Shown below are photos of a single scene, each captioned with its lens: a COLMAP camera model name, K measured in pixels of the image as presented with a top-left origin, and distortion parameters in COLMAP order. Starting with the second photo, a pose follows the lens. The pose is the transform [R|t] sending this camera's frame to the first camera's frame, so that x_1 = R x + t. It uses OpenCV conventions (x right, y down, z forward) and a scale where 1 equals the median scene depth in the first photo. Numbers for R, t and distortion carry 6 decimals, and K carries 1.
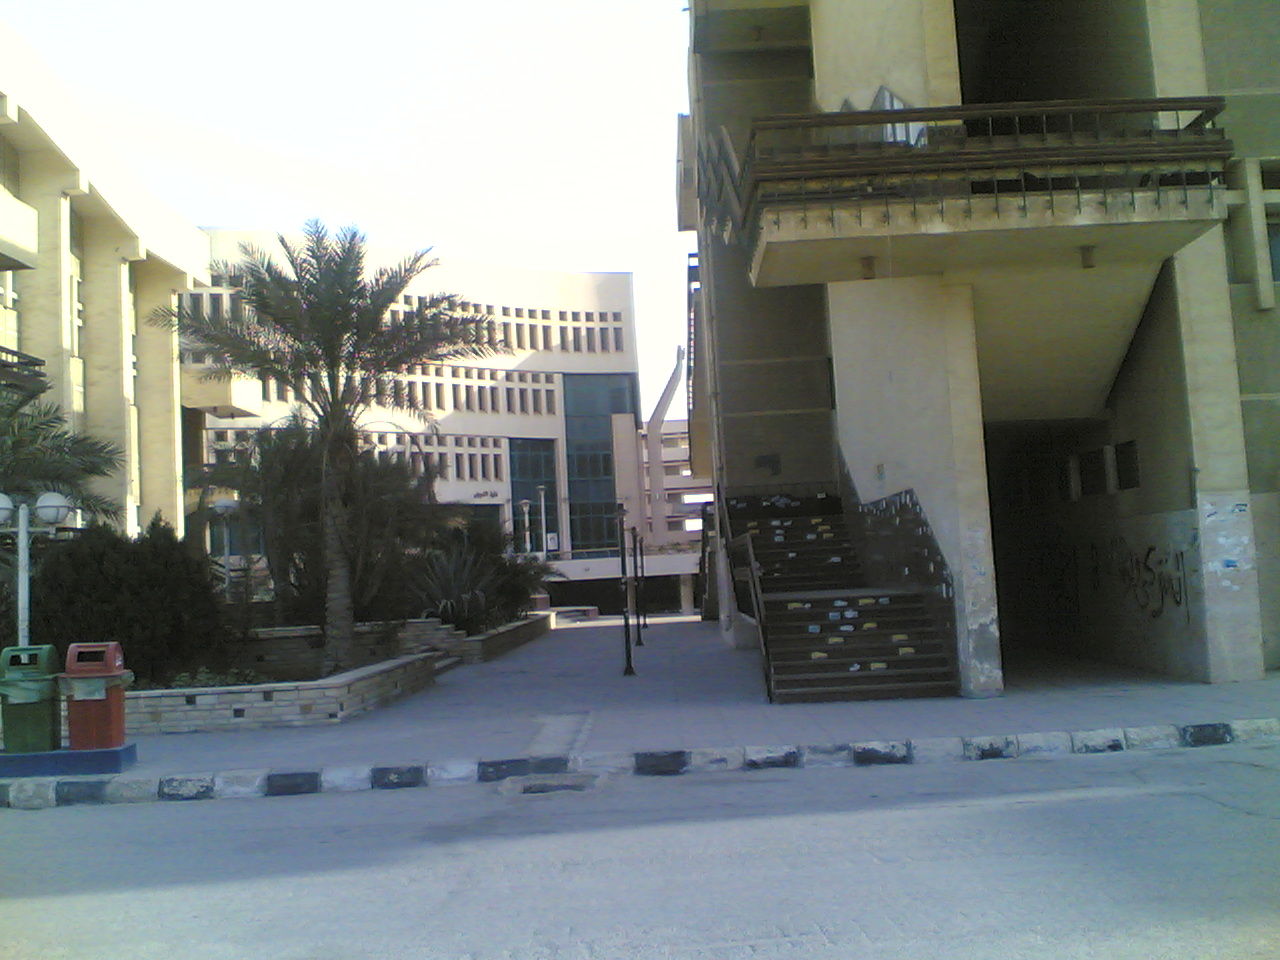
lens RADIAL K [[1384.1, 0, 640.0], [0, 1384.1, 480.0], [0, 0, 1]] dist [0.153053, -0.667851]
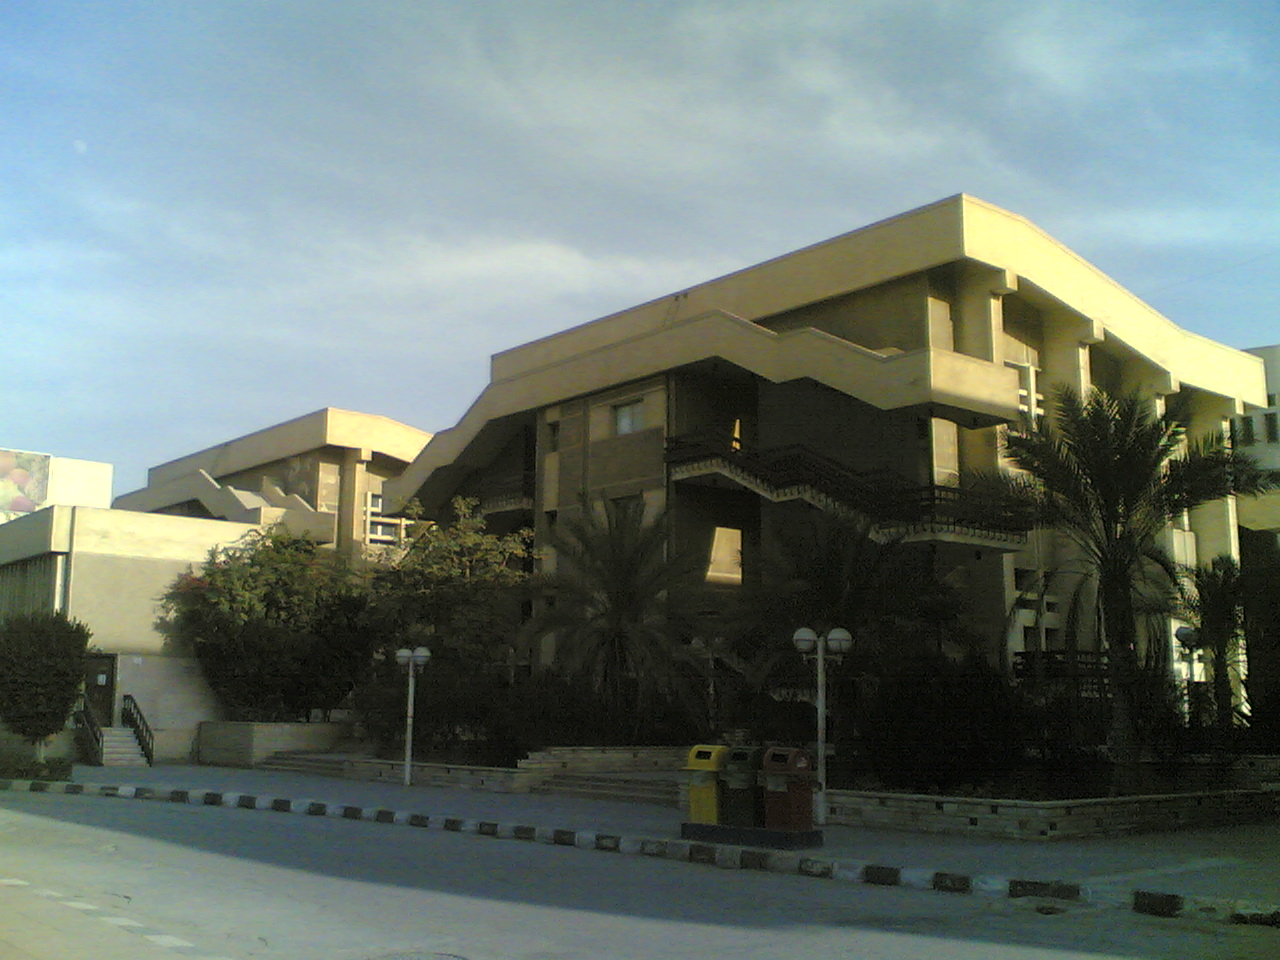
lens RADIAL K [[1407.4, 0, 640.0], [0, 1407.4, 480.0], [0, 0, 1]] dist [-0.005438, -0.159784]
pose [[0.670943, -0.062462, -0.738874, 0.539871], [0.002700, 0.996645, -0.081801, -0.028275], [0.741504, 0.052889, 0.668861, -0.000500]]
